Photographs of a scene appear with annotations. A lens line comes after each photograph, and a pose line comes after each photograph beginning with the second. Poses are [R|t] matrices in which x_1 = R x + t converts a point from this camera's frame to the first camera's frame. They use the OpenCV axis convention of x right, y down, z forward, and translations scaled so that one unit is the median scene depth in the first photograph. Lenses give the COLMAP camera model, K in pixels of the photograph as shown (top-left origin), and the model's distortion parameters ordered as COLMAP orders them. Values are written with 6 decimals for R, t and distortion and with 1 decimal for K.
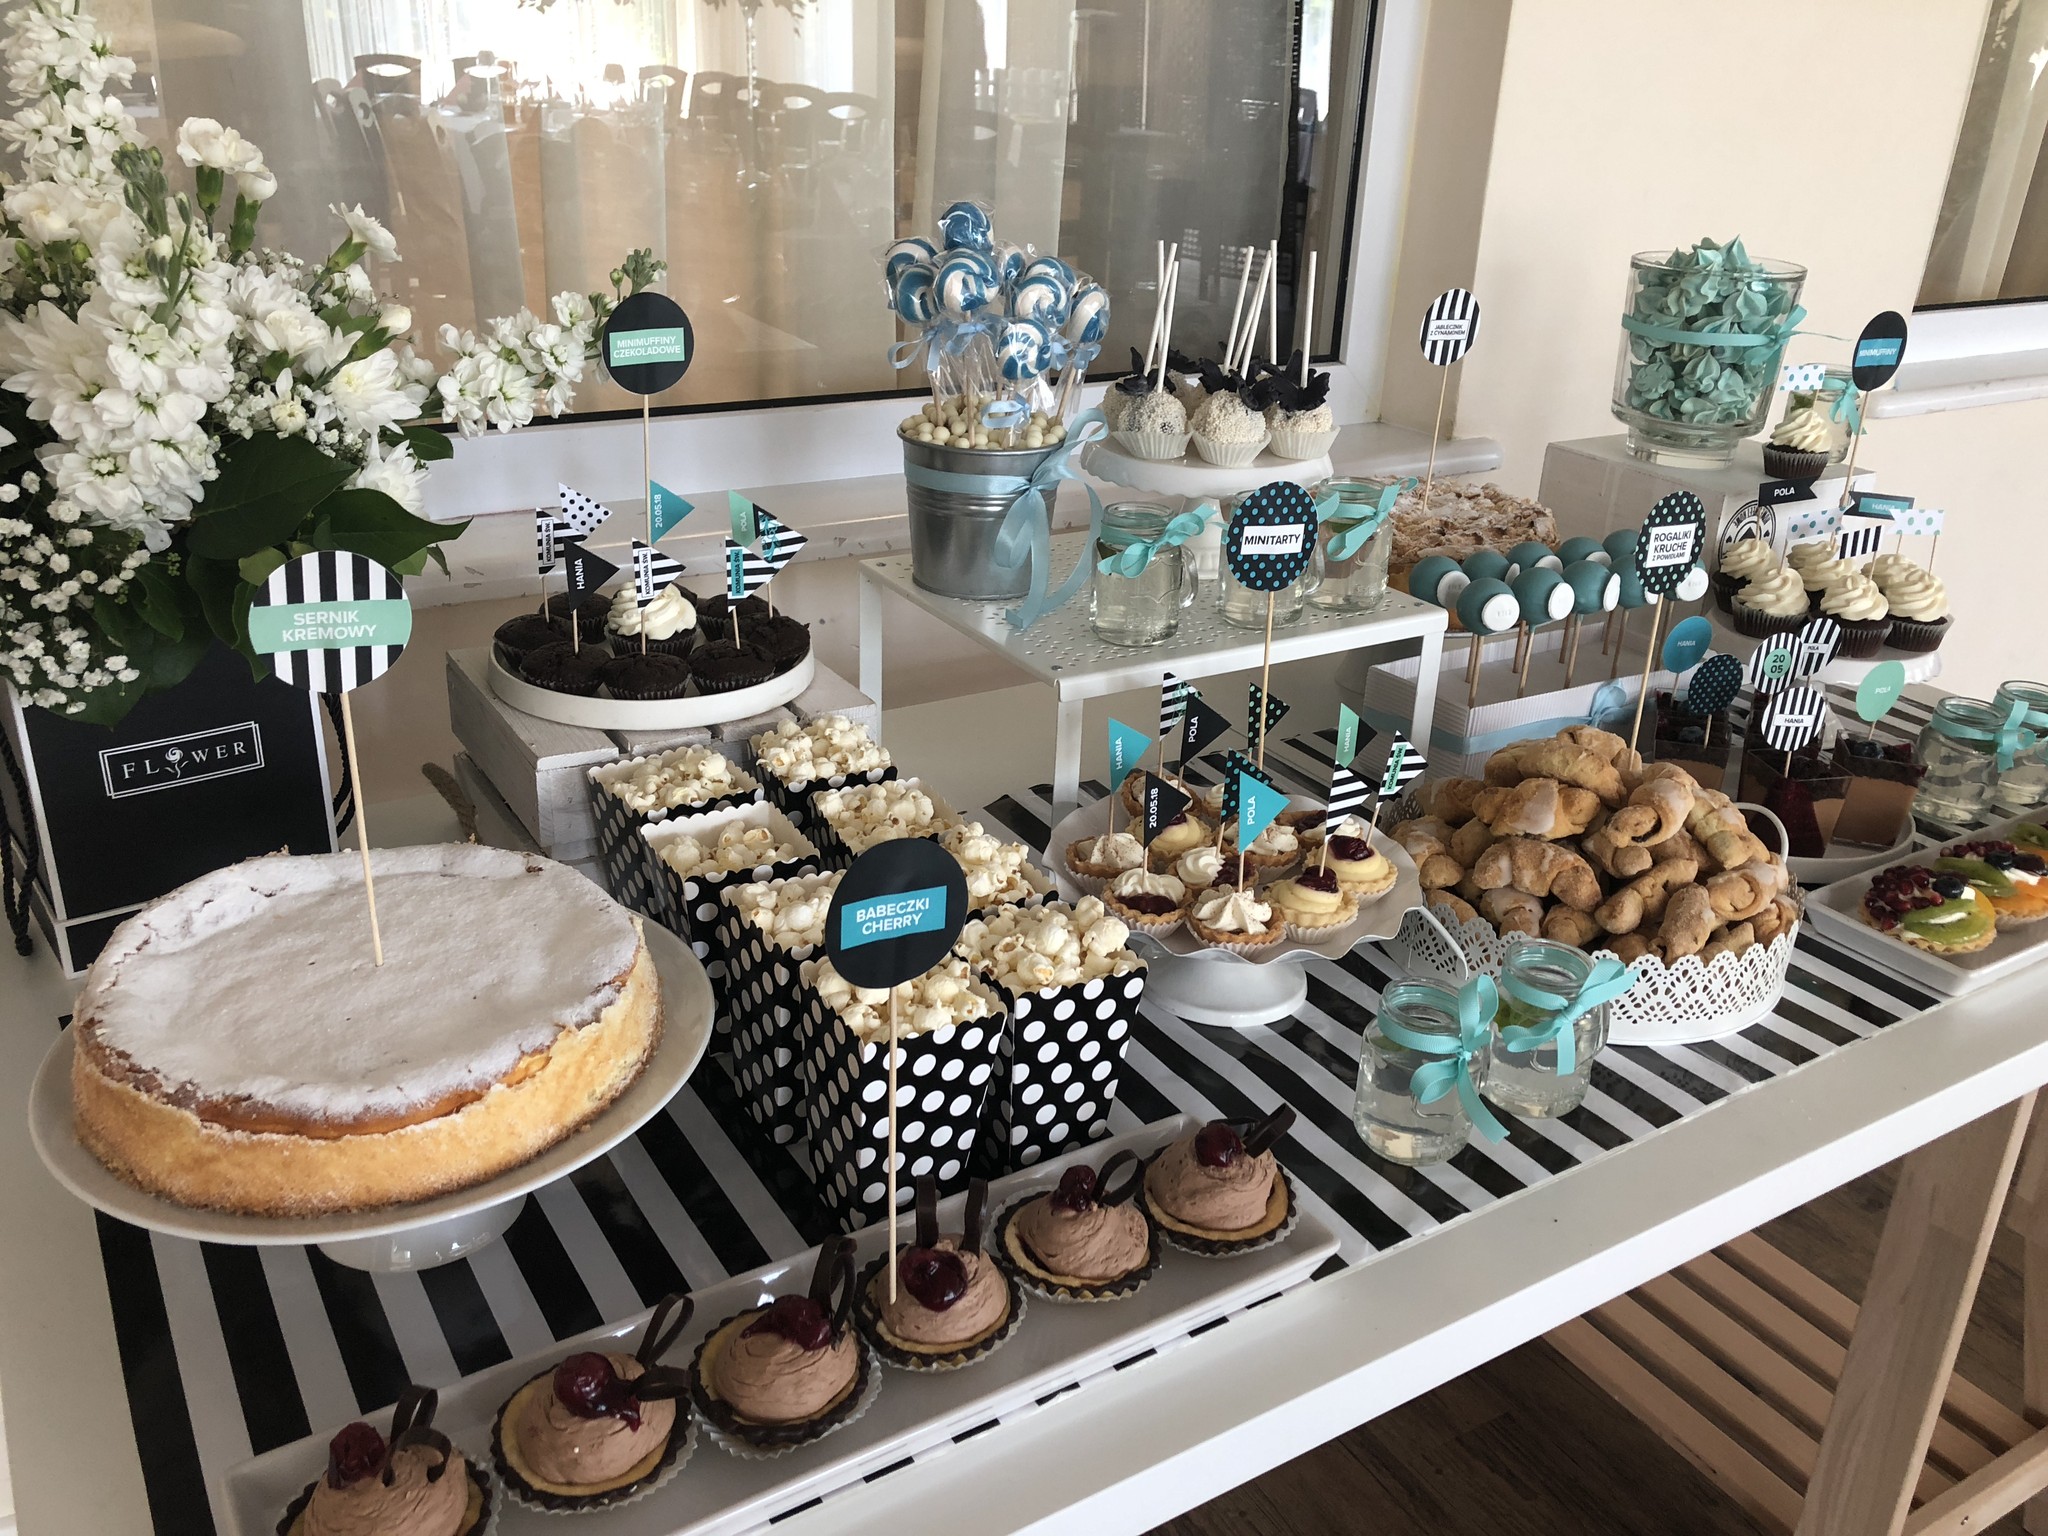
lens RADIAL K [[1676.6, 0, 1024.0], [0, 1676.6, 768.0], [0, 0, 1]] dist [0.113138, -0.336534]
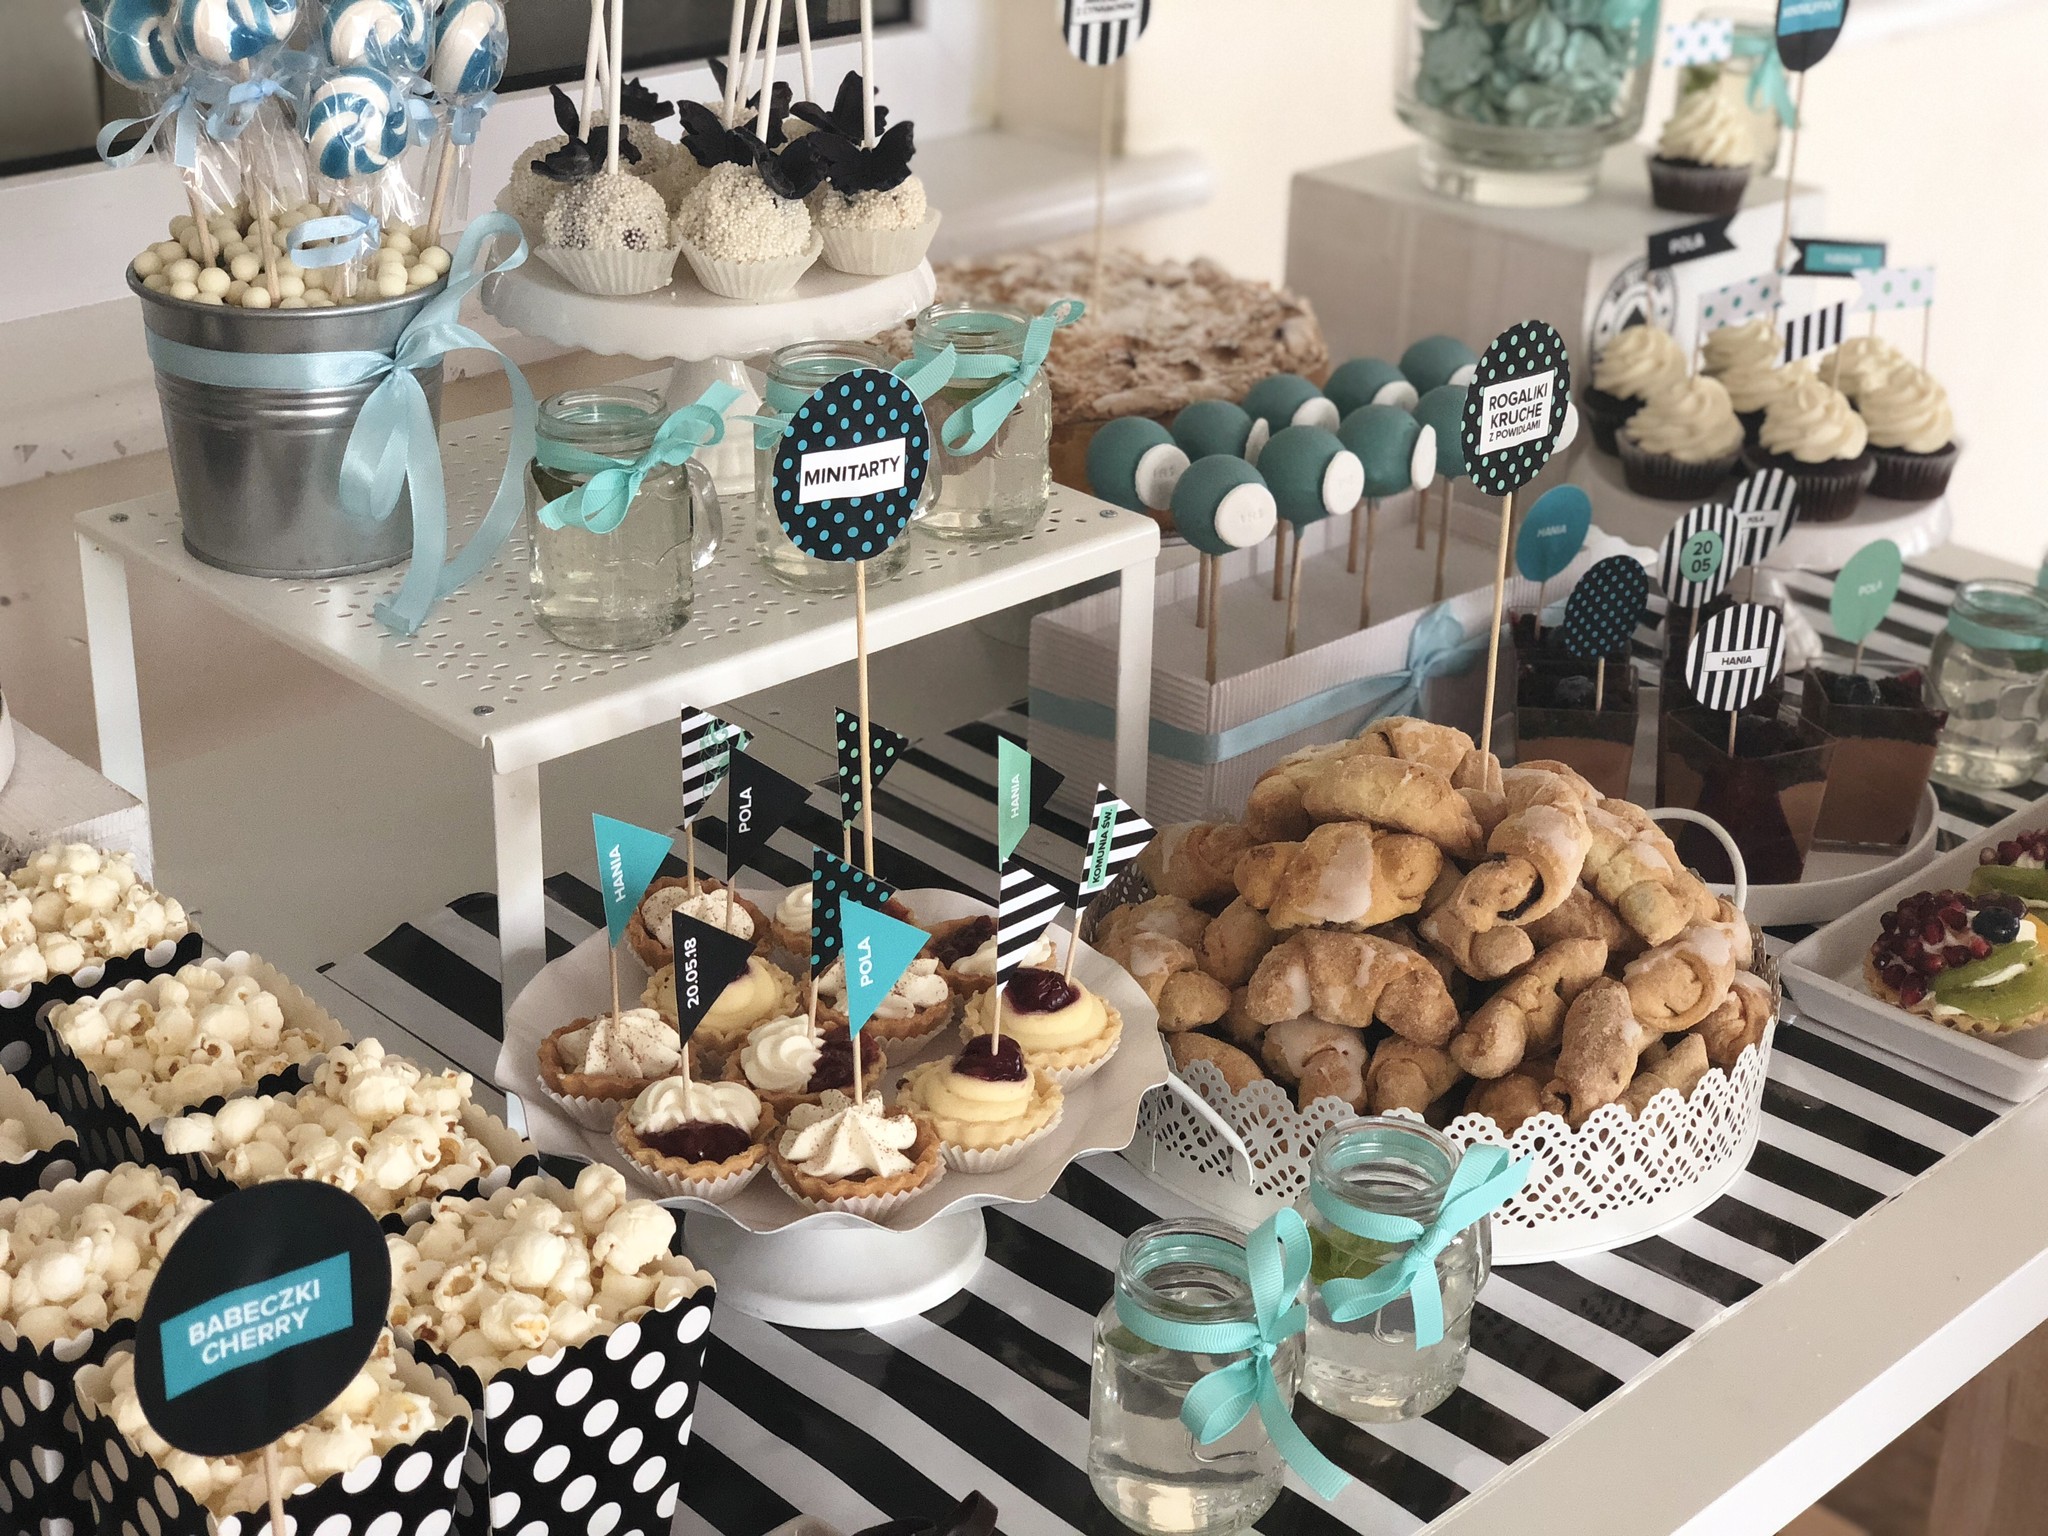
lens RADIAL K [[3097.3, 0, 1024.0], [0, 3097.3, 768.0], [0, 0, 1]] dist [0.134213, -0.751491]
pose [[0.974978, -0.102148, 0.197445, -0.010518], [0.095469, 0.994500, 0.043080, -0.071095], [-0.200759, -0.023152, 0.979367, -0.026179]]
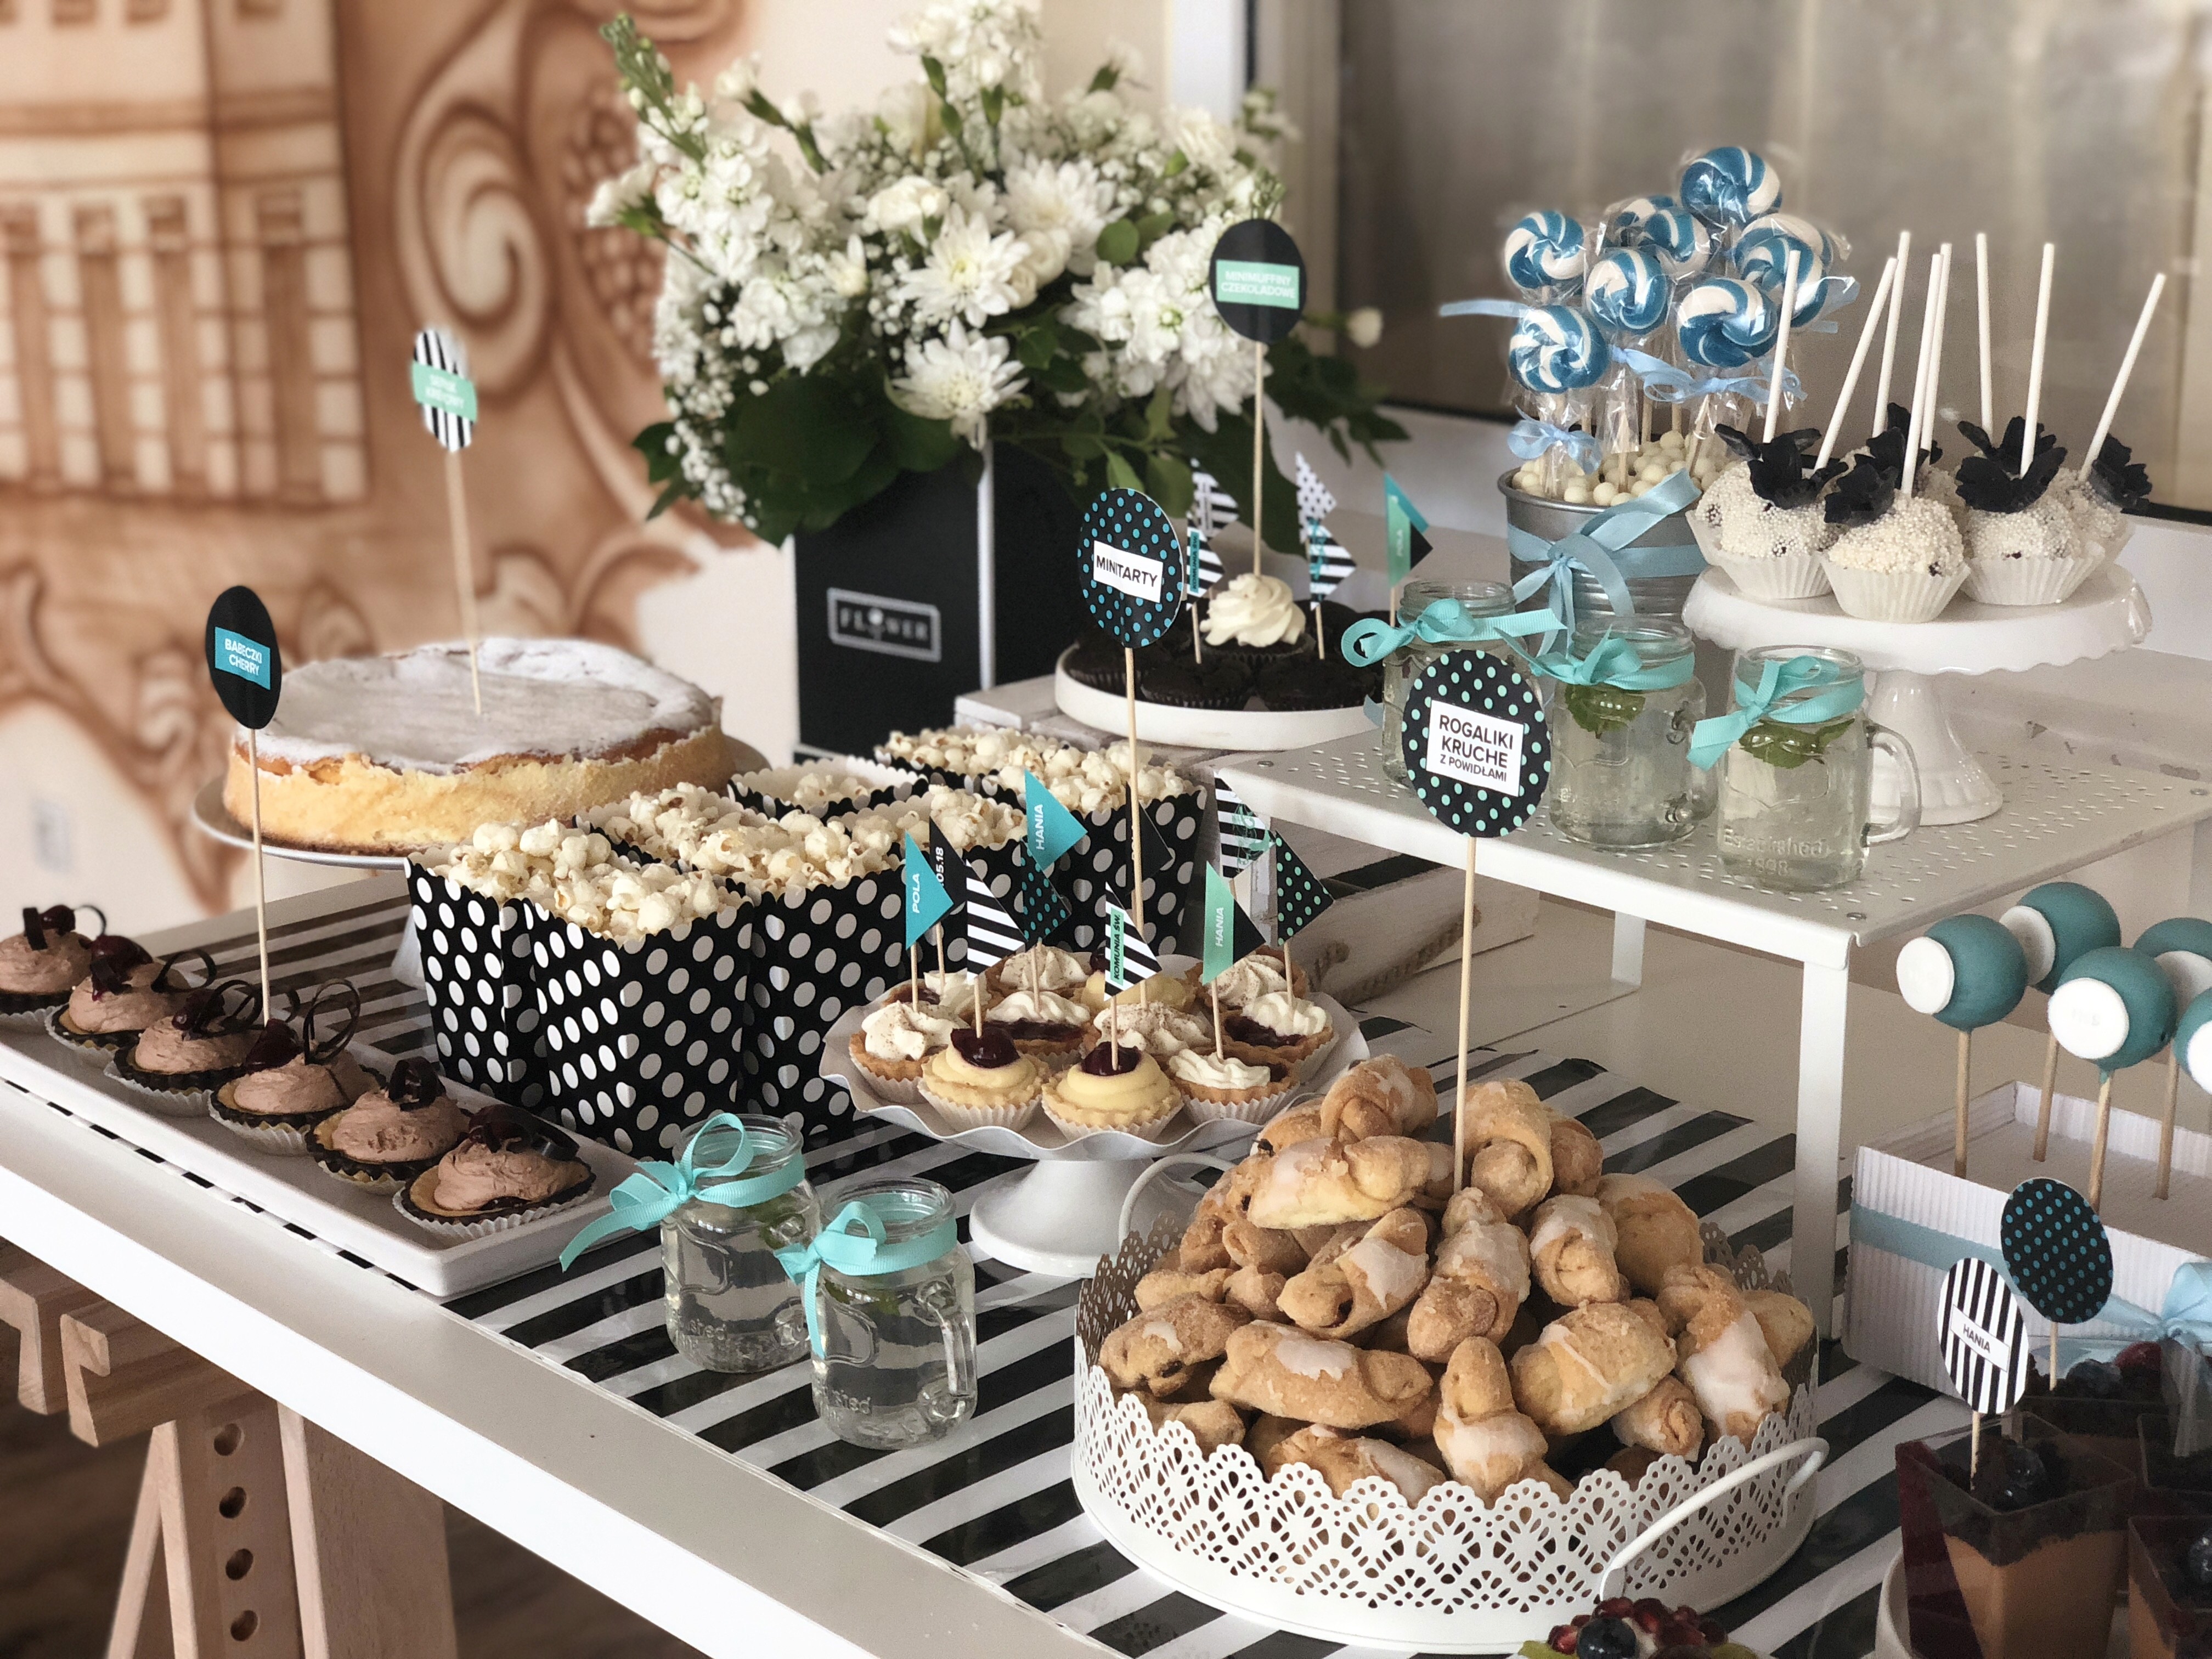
lens RADIAL K [[3304.1, 0, 1106.0], [0, 3304.1, 829.5], [0, 0, 1]] dist [0.030009, -0.004636]
pose [[0.212829, 0.232204, -0.949097, 1.376085], [-0.378563, 0.915080, 0.138992, -0.210242], [0.900774, 0.329712, 0.282659, 0.593678]]
